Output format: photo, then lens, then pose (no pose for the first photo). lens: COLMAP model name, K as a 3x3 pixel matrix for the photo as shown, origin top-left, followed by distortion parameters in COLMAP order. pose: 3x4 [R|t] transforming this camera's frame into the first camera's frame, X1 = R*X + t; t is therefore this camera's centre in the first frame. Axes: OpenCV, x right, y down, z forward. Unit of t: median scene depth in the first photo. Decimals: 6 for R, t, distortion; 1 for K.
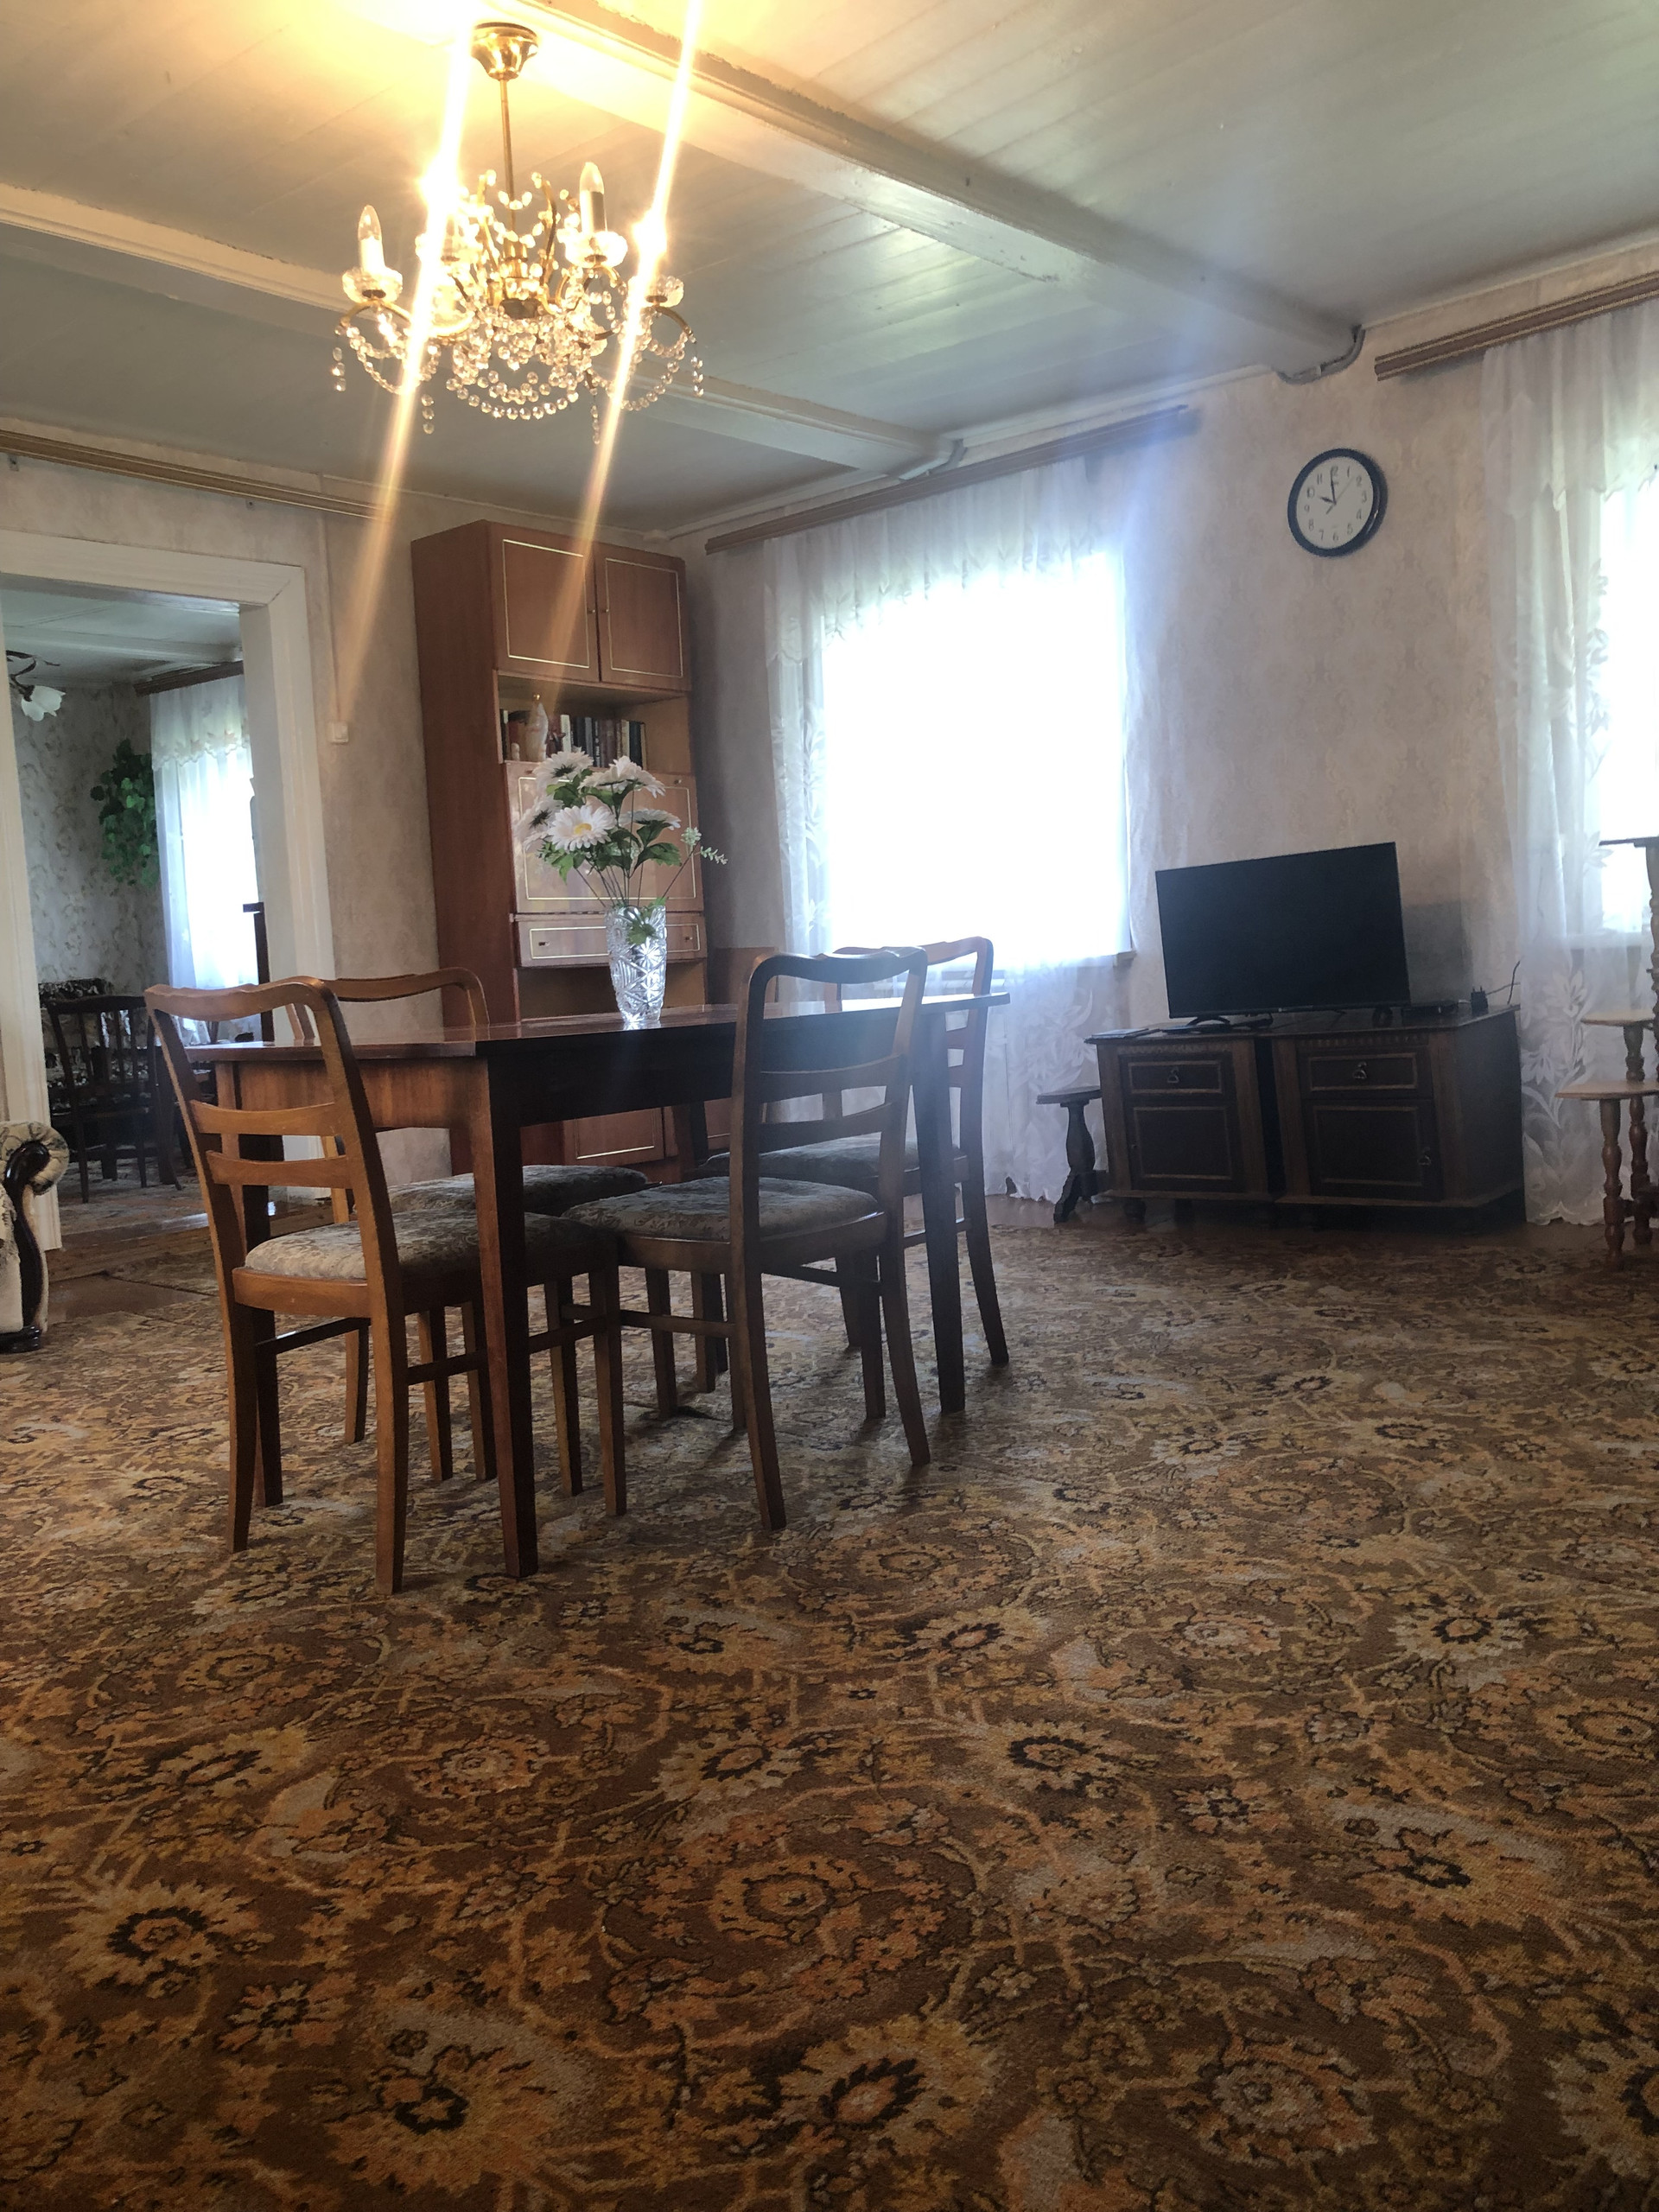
lens RADIAL K [[1814.4, 0, 843.4], [0, 1814.4, 1097.5], [0, 0, 1]] dist [0.031830, -0.036166]
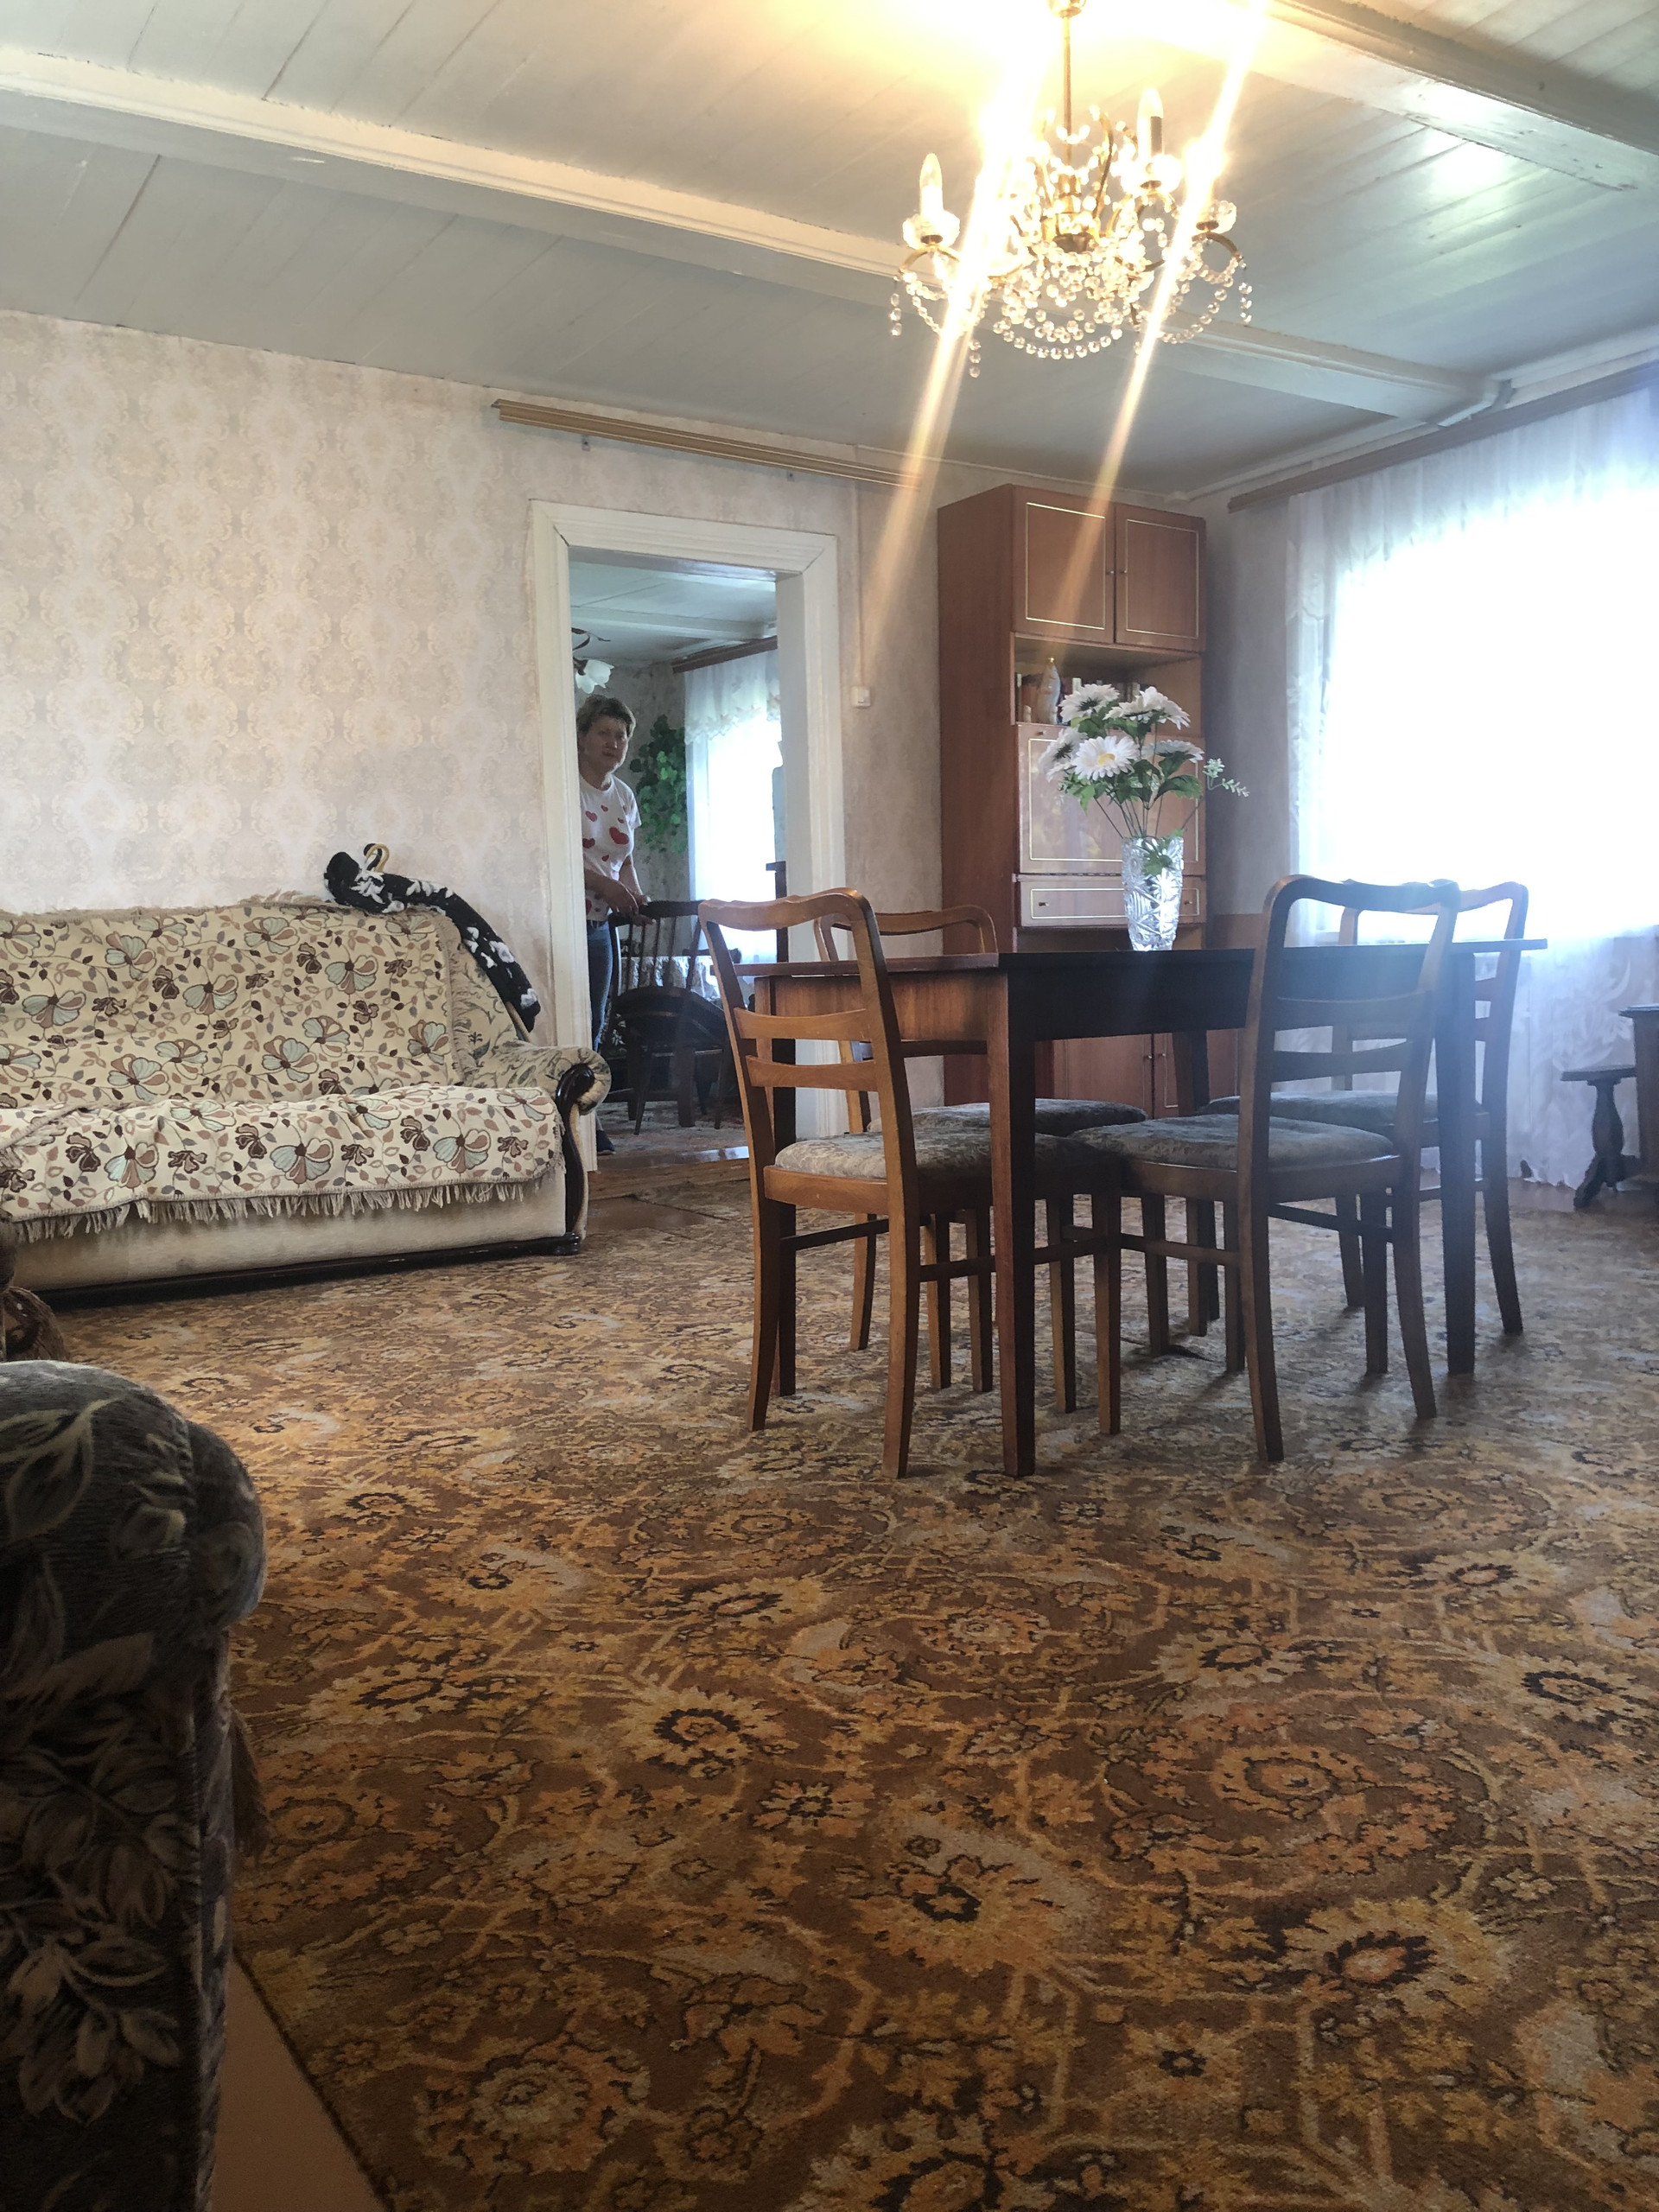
lens RADIAL K [[1814.4, 0, 856.9], [0, 1814.4, 1108.8], [0, 0, 1]] dist [0.031830, -0.036166]
pose [[0.966300, 0.048451, -0.252817, -0.013526], [-0.044703, 0.998789, 0.020550, 0.032847], [0.253506, -0.008556, 0.967296, -0.014259]]
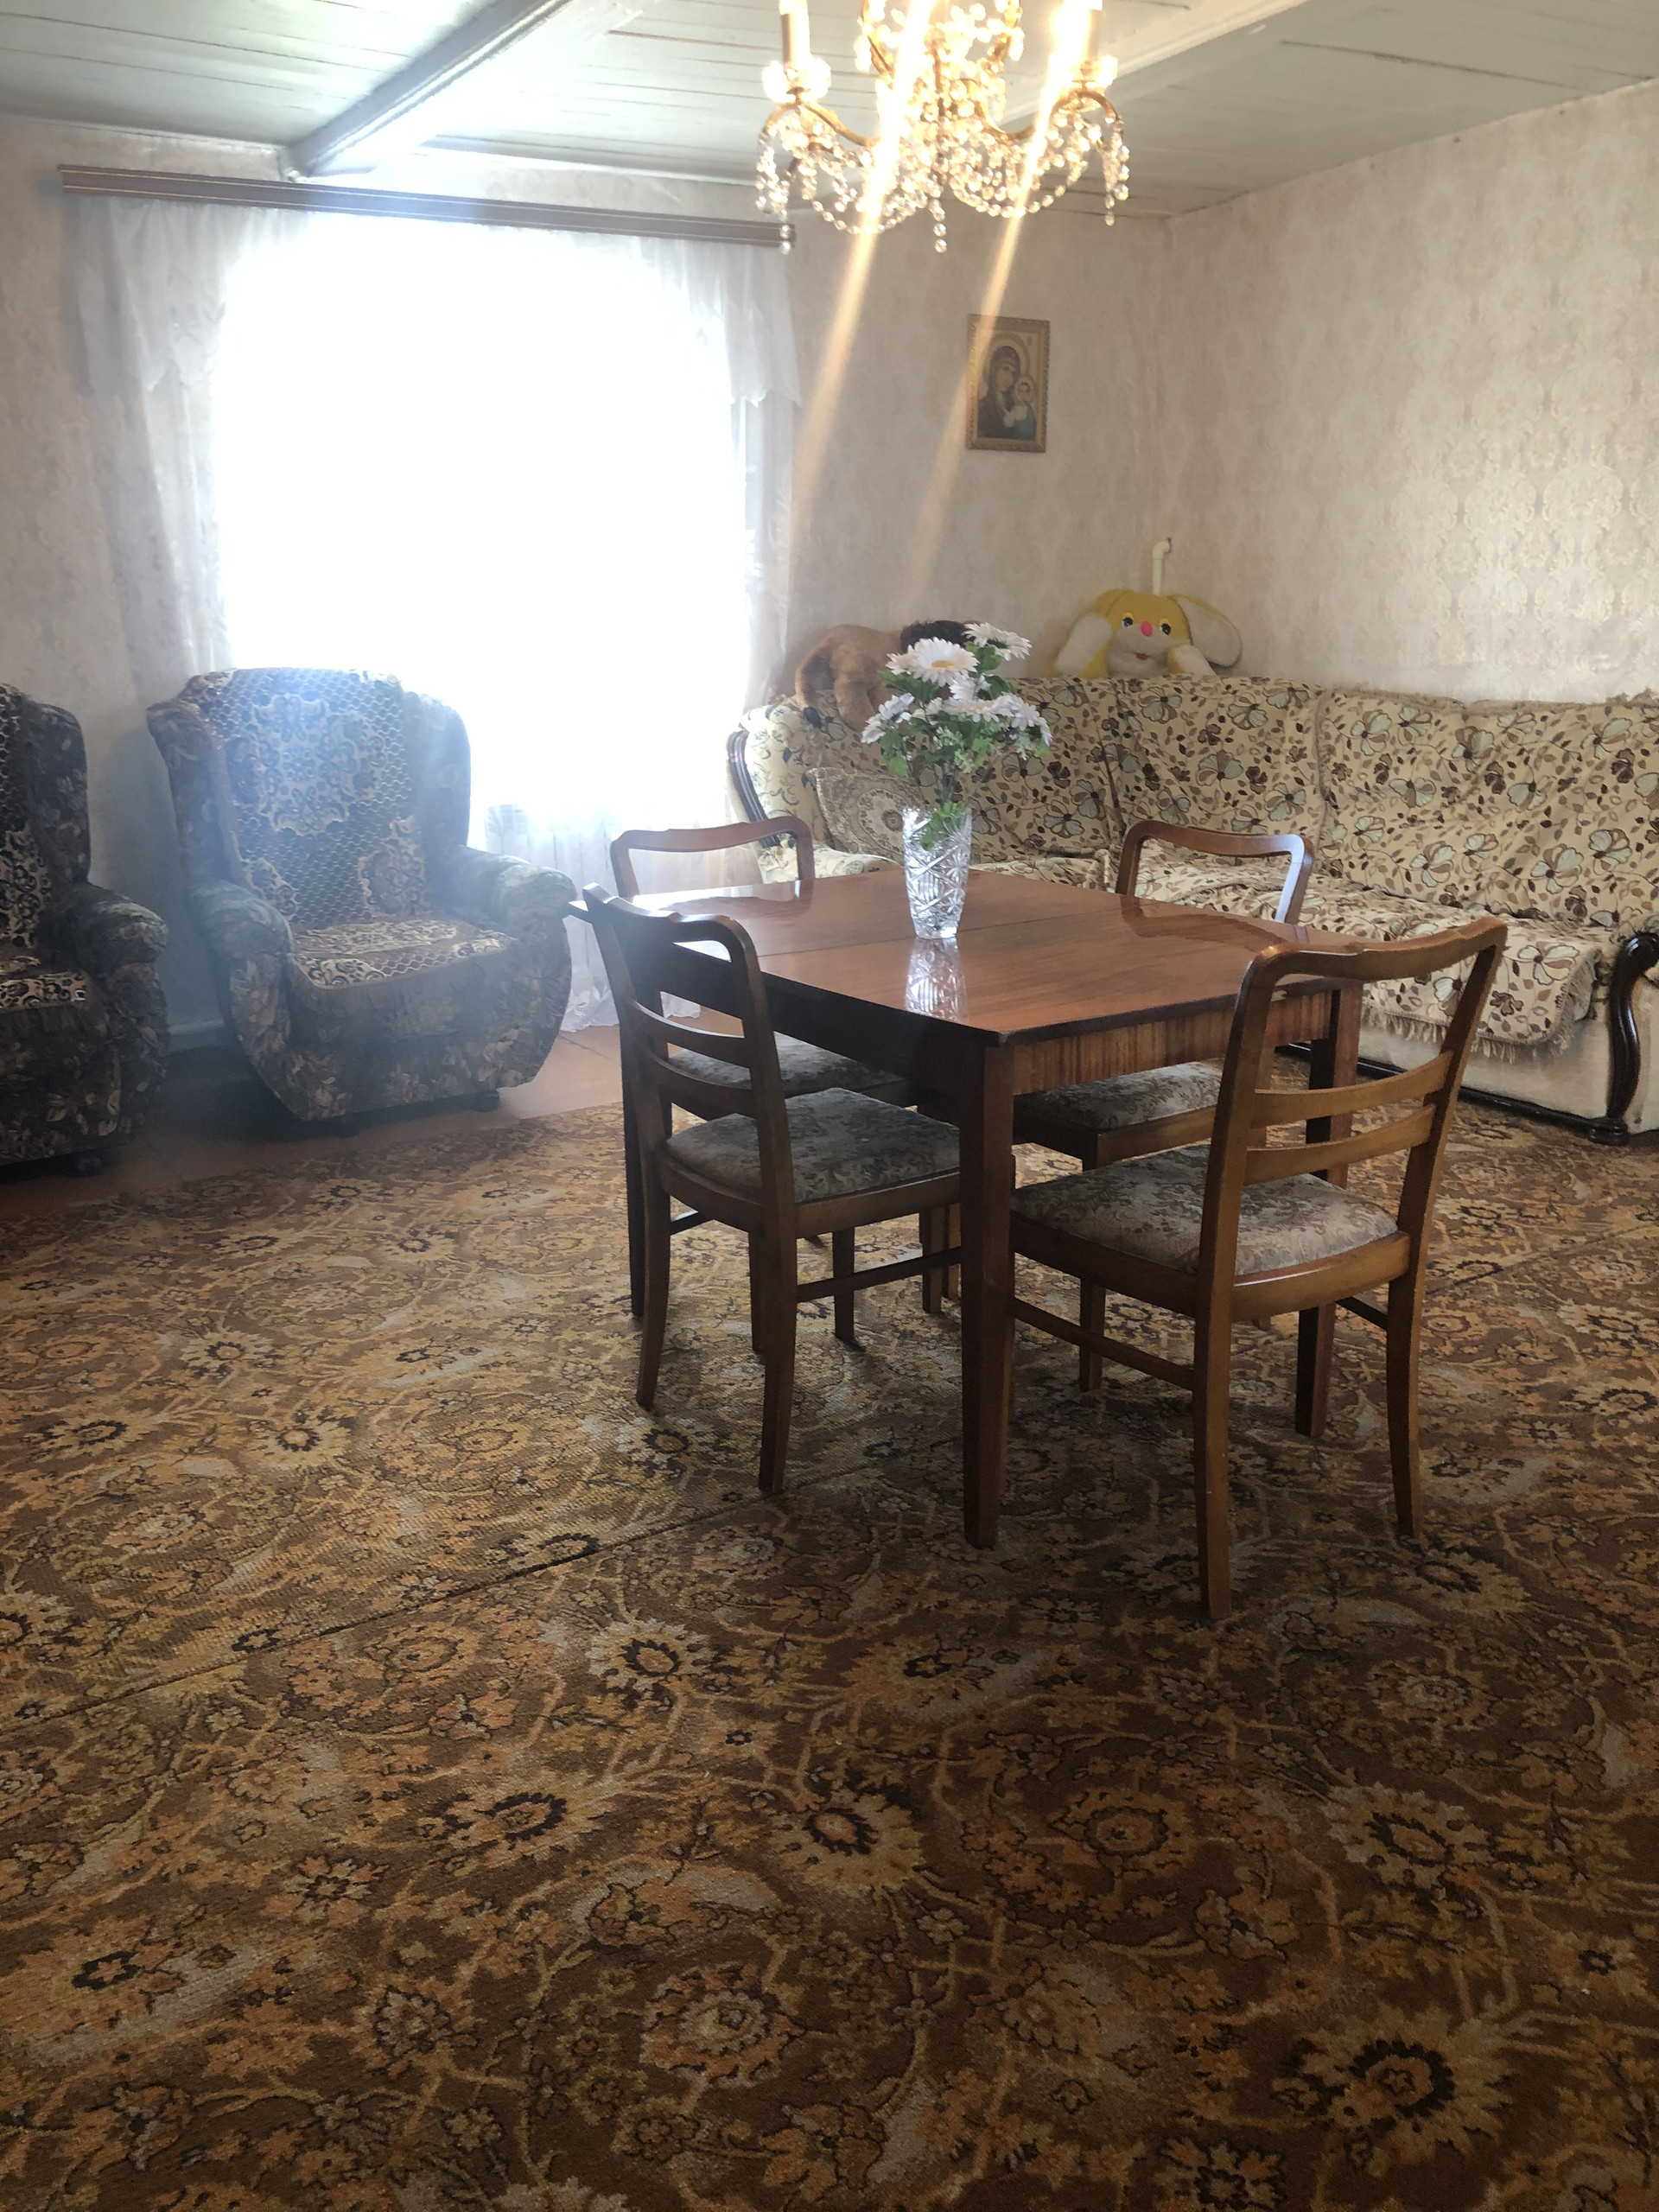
lens RADIAL K [[1814.4, 0, 812.0], [0, 1814.4, 1086.1], [0, 0, 1]] dist [0.031830, -0.036166]
pose [[-0.291993, 0.303663, -0.906934, 0.780672], [-0.035942, 0.944105, 0.327681, -0.273078], [0.955745, 0.128278, -0.264757, 1.231701]]
